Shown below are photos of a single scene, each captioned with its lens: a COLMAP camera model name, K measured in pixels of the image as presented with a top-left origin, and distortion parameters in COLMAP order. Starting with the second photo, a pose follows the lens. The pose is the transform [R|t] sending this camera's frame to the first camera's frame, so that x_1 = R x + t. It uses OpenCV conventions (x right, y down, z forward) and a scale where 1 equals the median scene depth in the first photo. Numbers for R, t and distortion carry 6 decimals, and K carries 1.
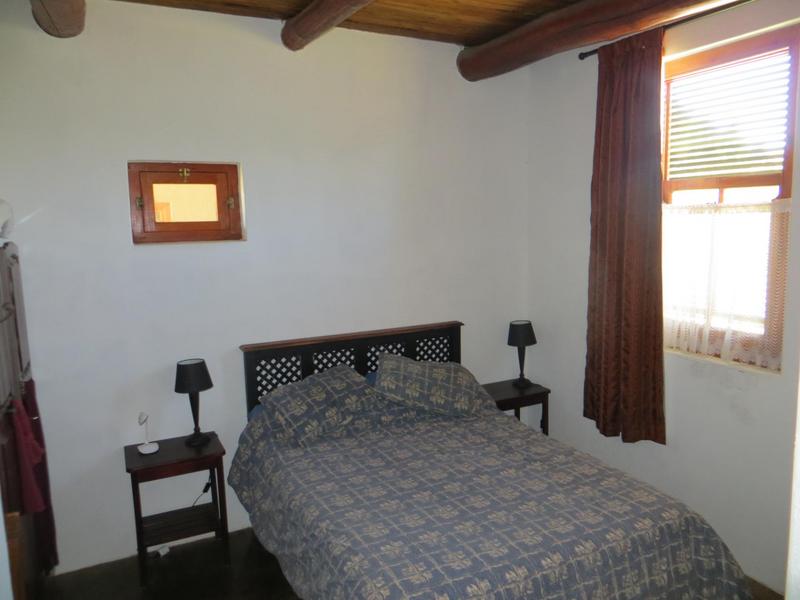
lens RADIAL K [[593.5, 0, 404.1], [0, 593.5, 293.1], [0, 0, 1]] dist [-0.020302, 0.002588]
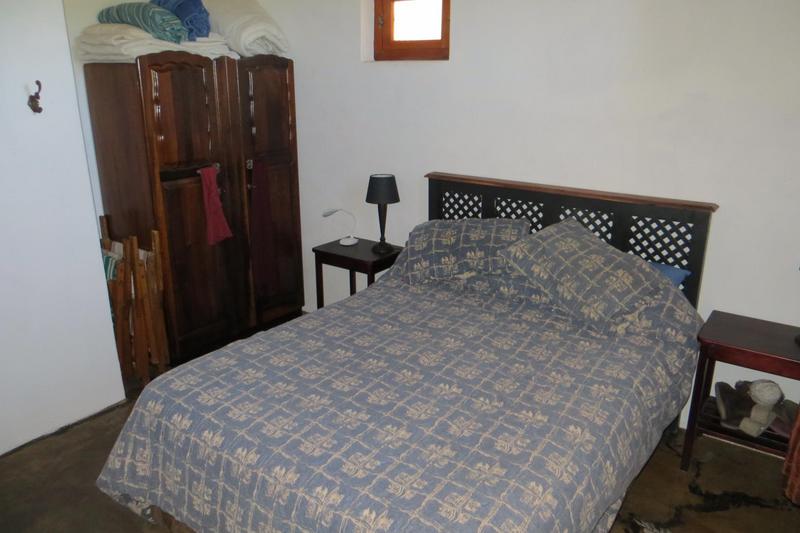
lens RADIAL K [[594.7, 0, 384.3], [0, 594.7, 259.8], [0, 0, 1]] dist [-0.023456, 0.004987]
pose [[0.457371, 0.294891, -0.838958, 0.572793], [-0.118176, 0.955205, 0.271326, -0.030742], [0.881389, -0.024951, 0.471732, 0.477449]]
